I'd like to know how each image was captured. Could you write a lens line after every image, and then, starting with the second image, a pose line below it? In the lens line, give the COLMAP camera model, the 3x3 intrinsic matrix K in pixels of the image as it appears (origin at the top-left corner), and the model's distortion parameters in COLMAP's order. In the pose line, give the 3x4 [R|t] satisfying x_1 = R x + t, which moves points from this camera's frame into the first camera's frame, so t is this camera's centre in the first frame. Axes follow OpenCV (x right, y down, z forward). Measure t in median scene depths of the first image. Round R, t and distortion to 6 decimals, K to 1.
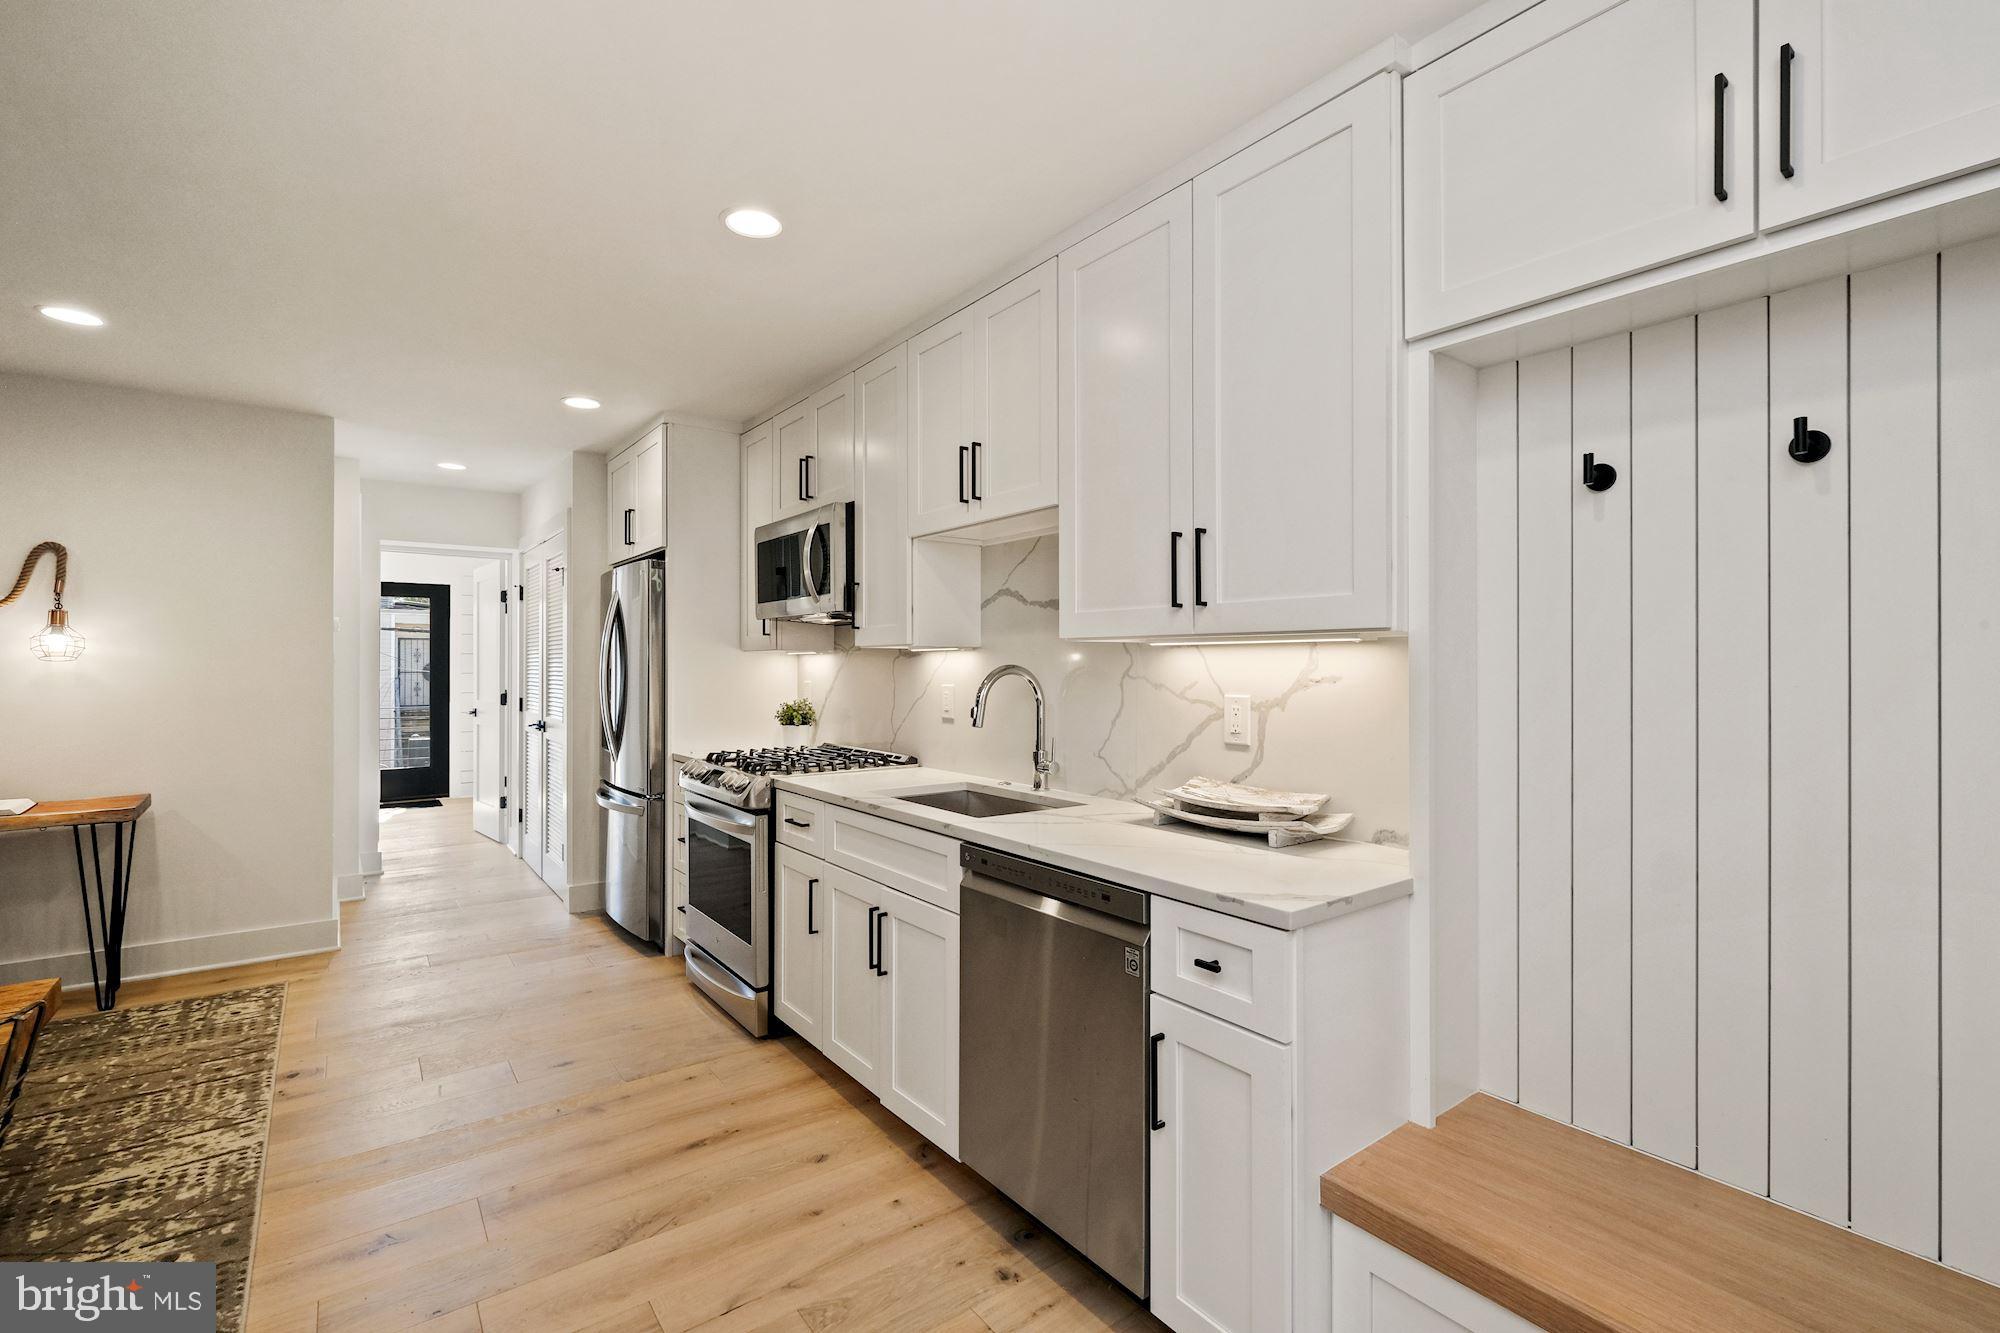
lens RADIAL K [[871.1, 0, 1000.0], [0, 871.1, 666.5], [0, 0, 1]] dist [0.002772, 0.000021]
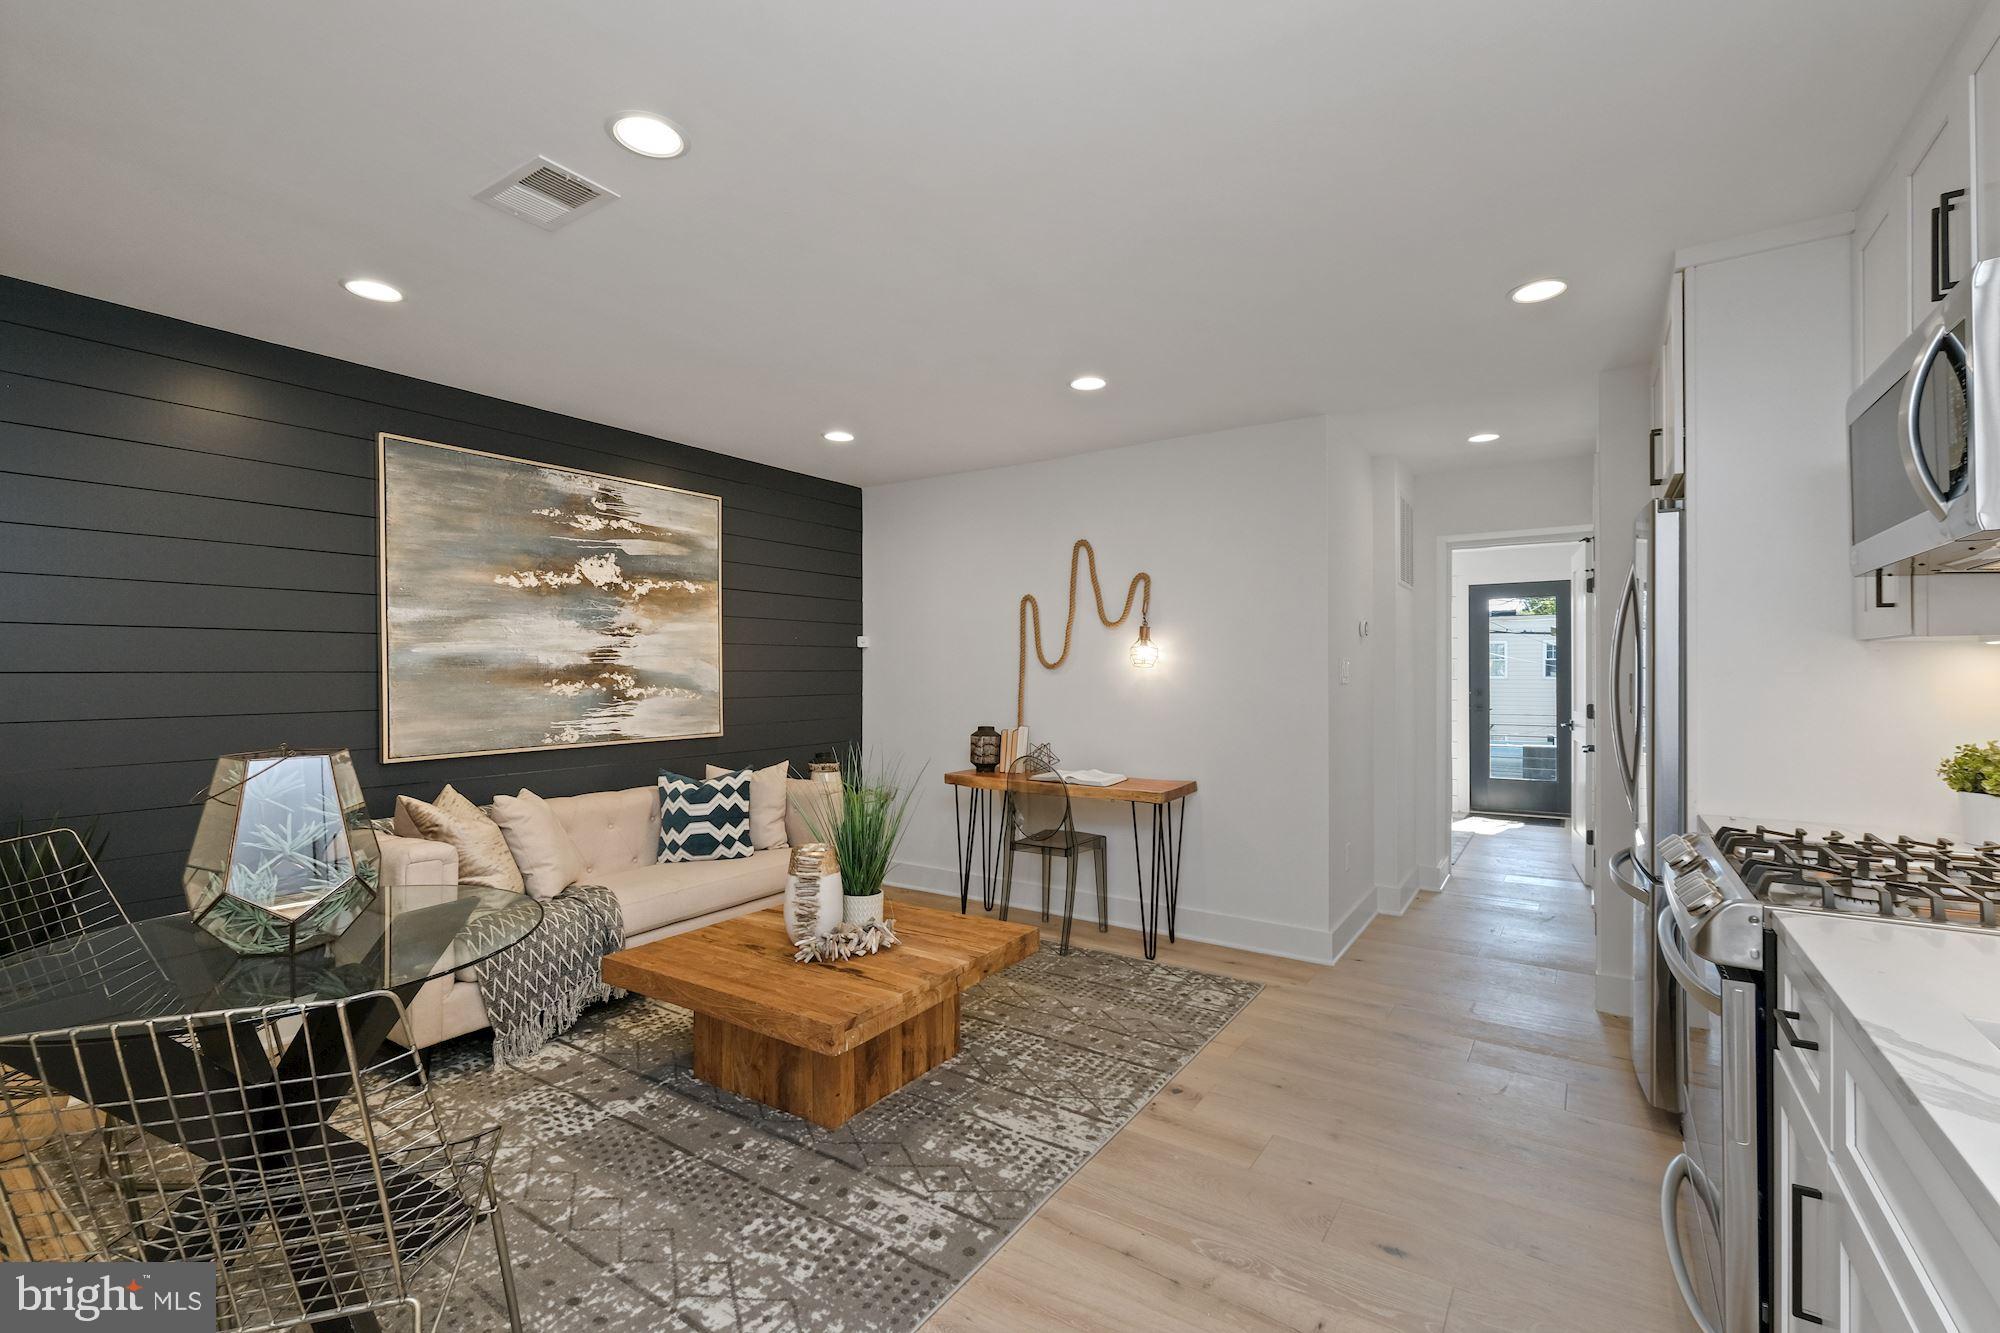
lens RADIAL K [[876.6, 0, 1000.0], [0, 876.6, 666.5], [0, 0, 1]] dist [-0.000295, 0.000259]
pose [[0.334267, -0.007266, -0.942450, 0.043013], [0.000245, 0.999971, -0.007622, 0.003598], [0.942478, 0.002317, 0.334259, 0.452469]]
